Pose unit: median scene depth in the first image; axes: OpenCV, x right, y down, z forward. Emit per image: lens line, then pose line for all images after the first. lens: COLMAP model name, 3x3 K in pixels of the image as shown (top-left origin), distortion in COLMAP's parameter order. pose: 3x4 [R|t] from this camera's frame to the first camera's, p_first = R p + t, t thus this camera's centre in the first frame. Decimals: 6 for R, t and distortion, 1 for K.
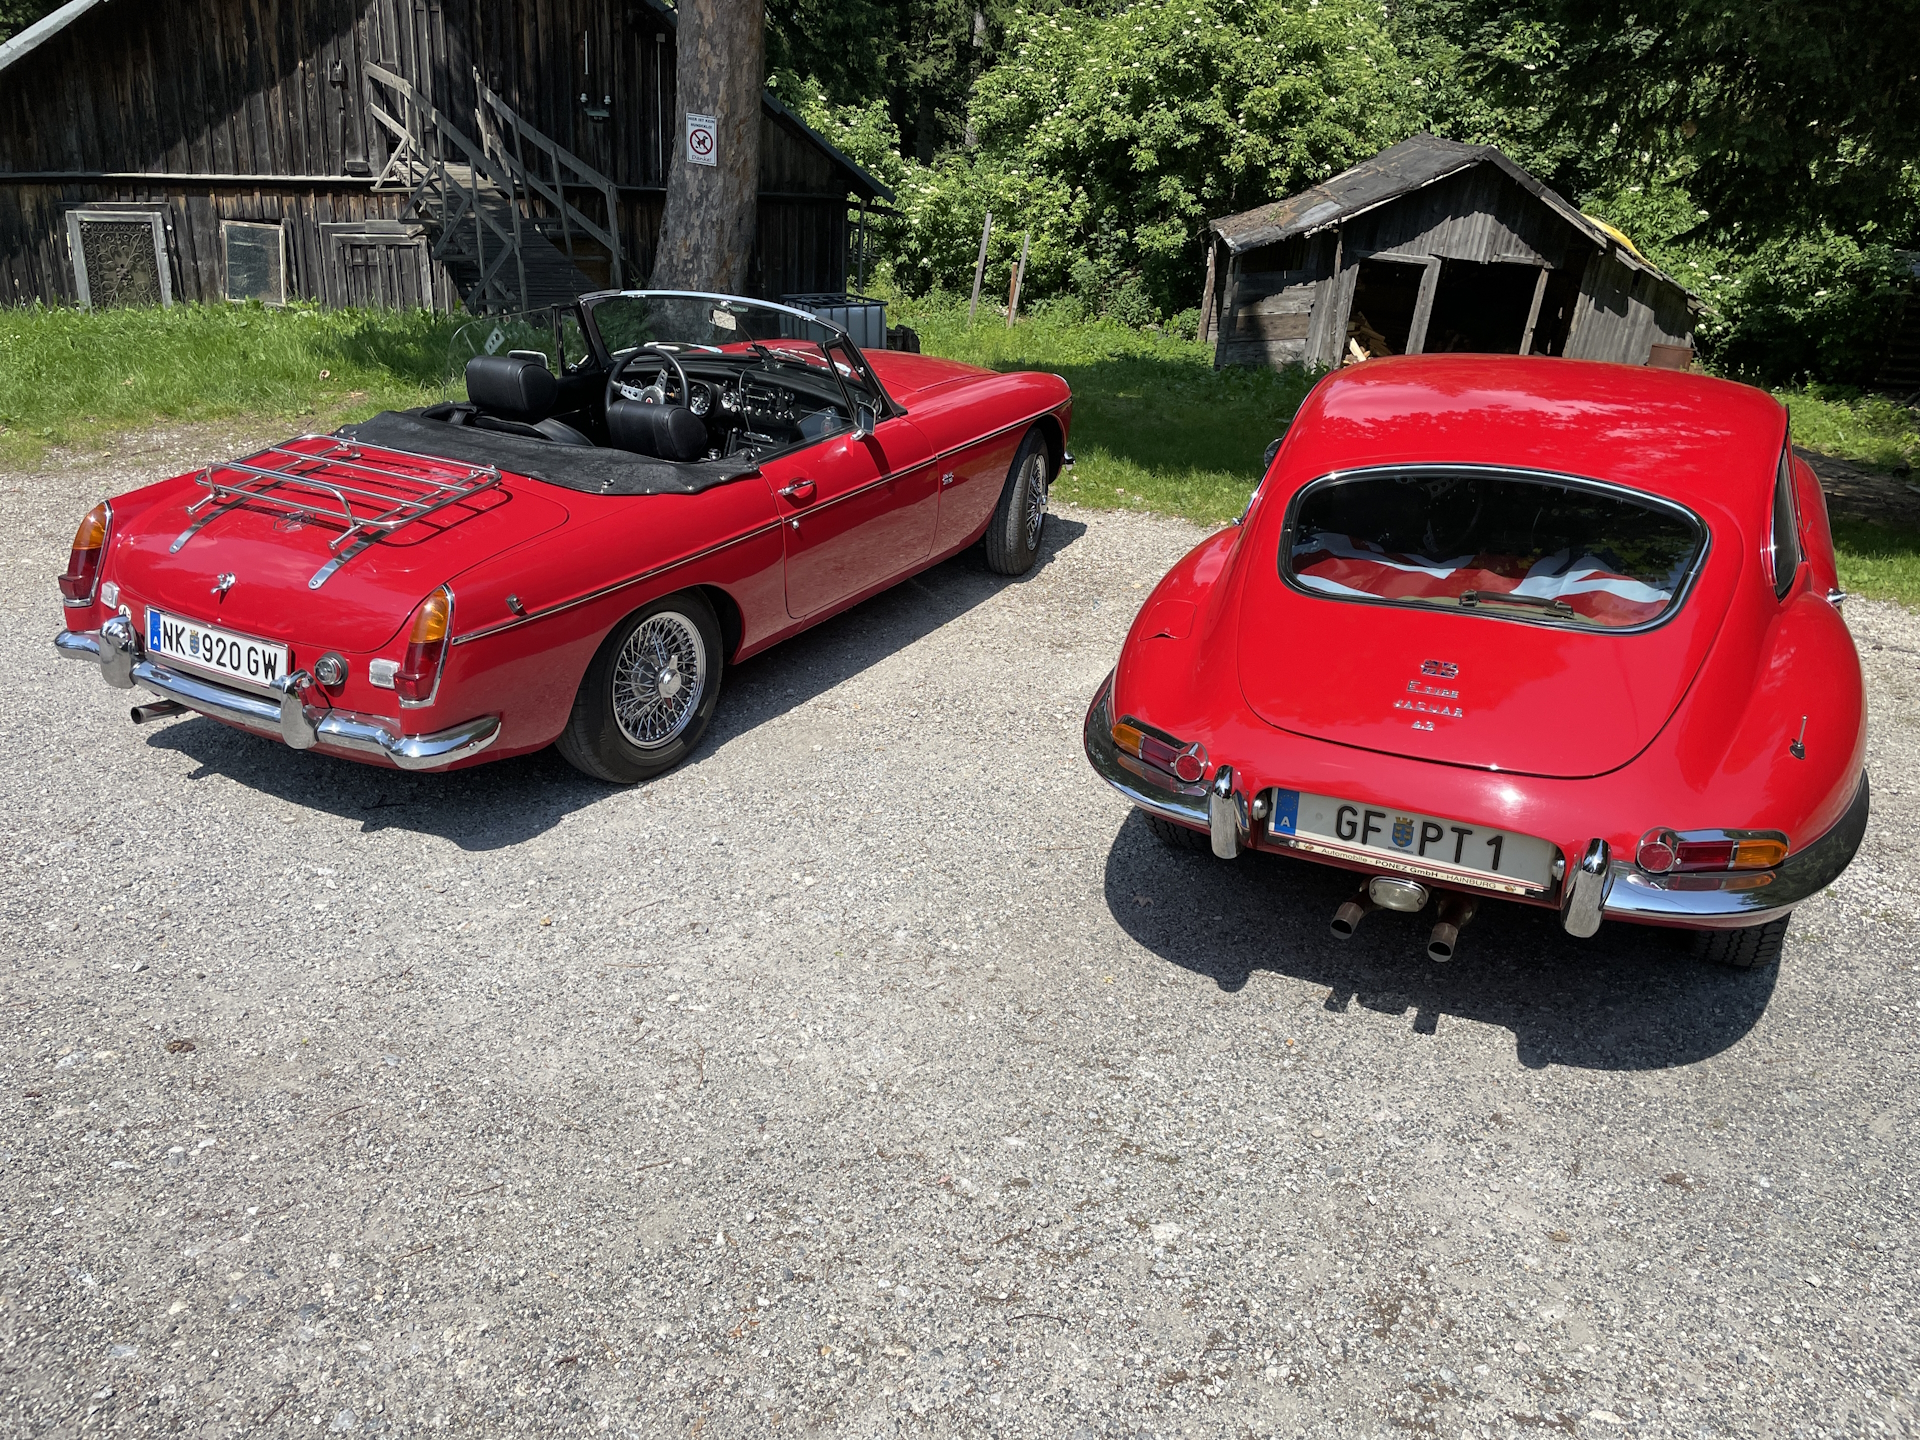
lens RADIAL K [[1351.9, 0, 960.0], [0, 1351.9, 720.0], [0, 0, 1]] dist [0.065278, -0.090395]
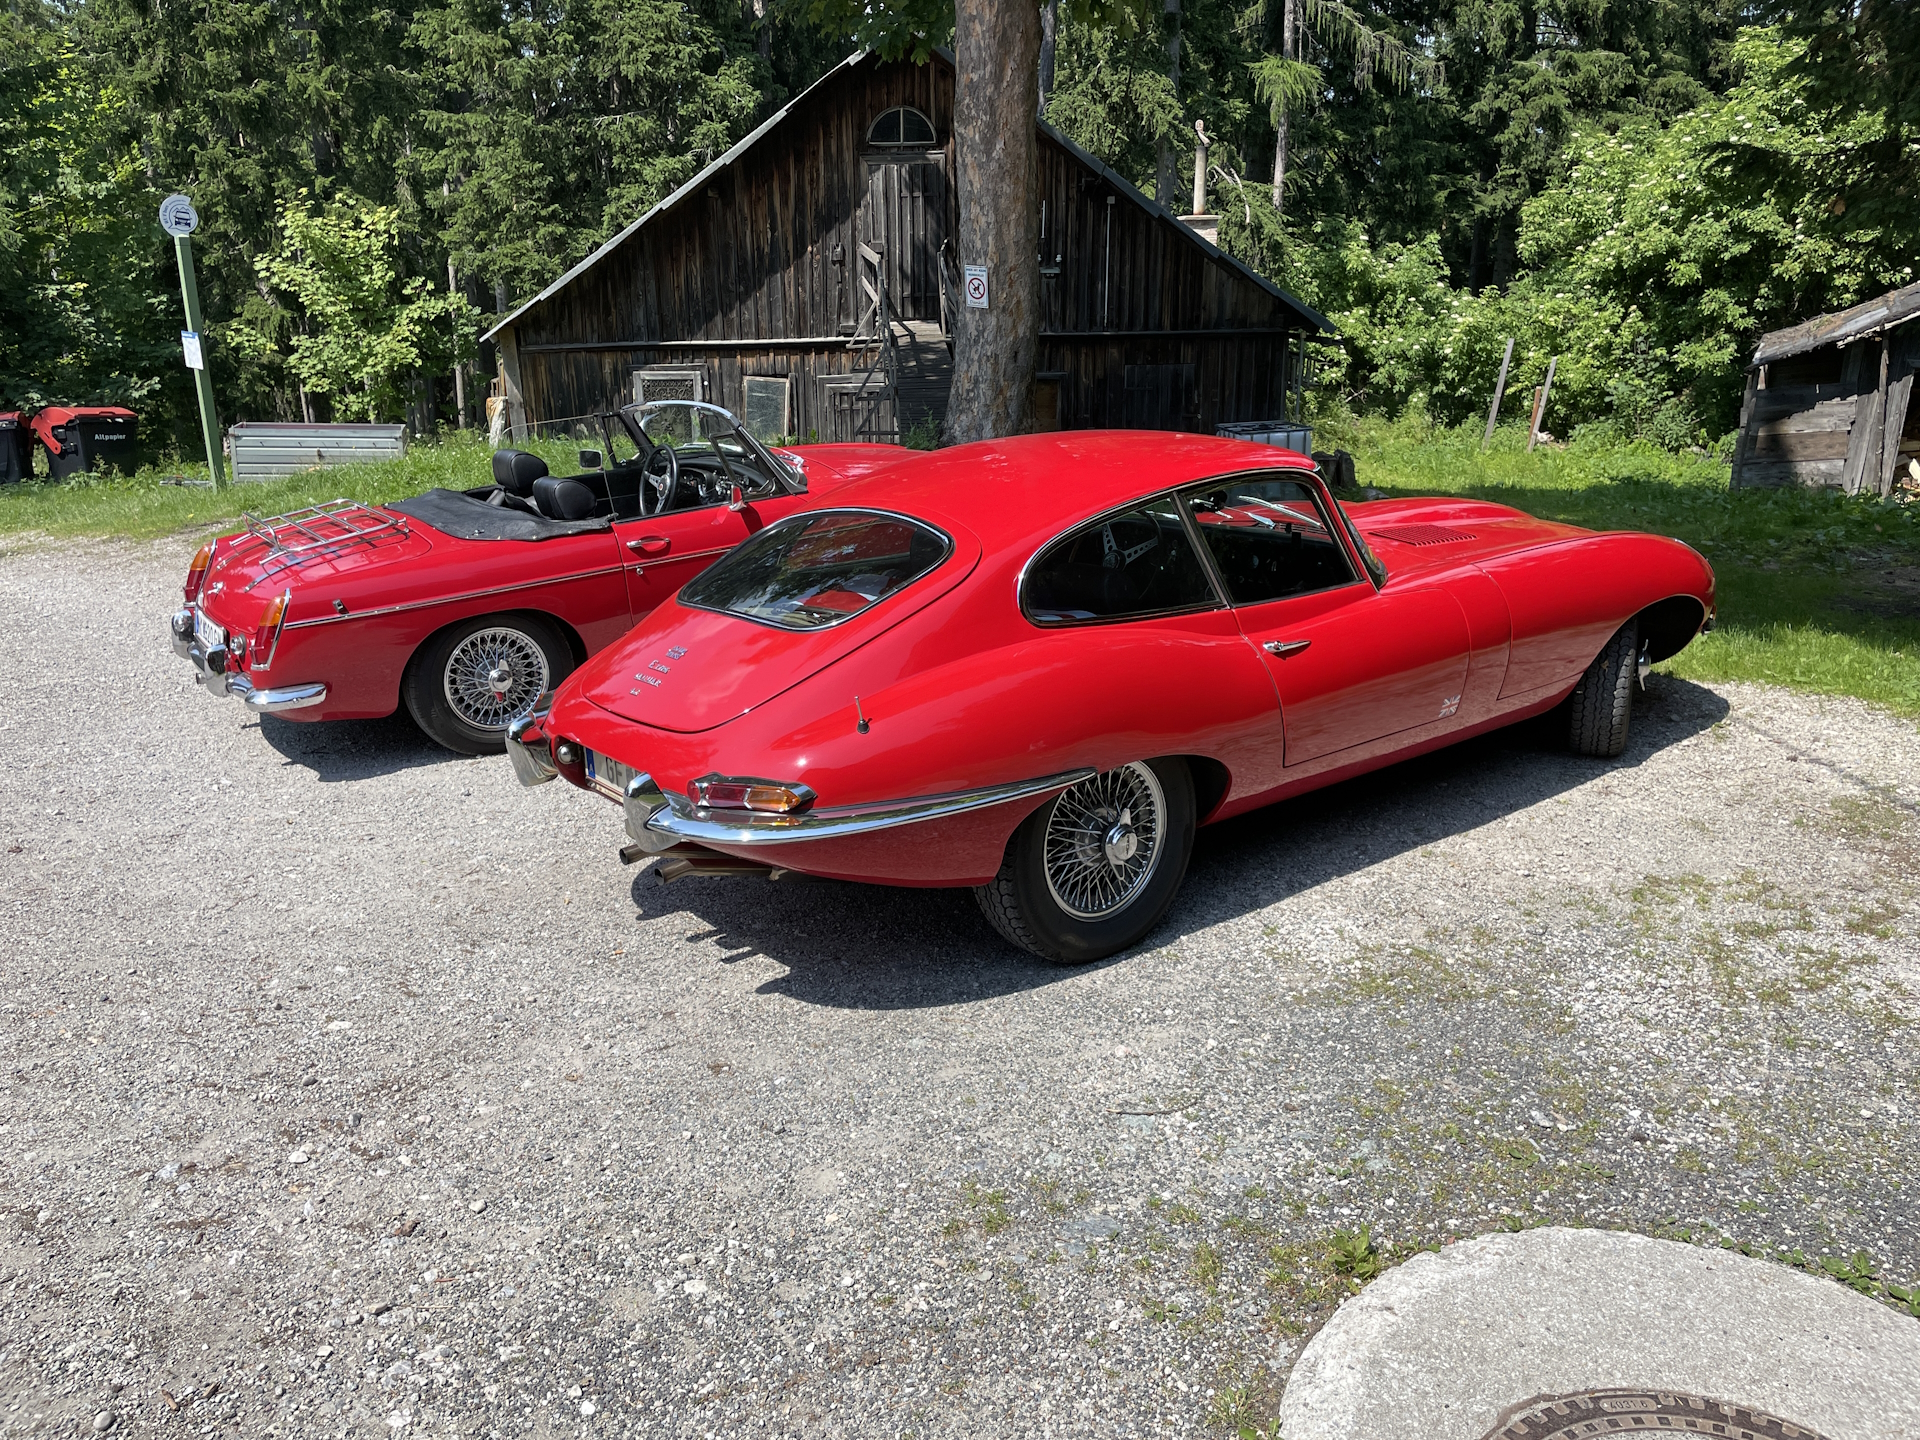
lens RADIAL K [[1351.9, 0, 960.0], [0, 1351.9, 720.0], [0, 0, 1]] dist [0.065278, -0.090395]
pose [[0.908713, 0.065617, -0.412232, 0.116645], [-0.105063, 0.991728, -0.073739, 0.009652], [0.403983, 0.110318, 0.908090, -0.003555]]
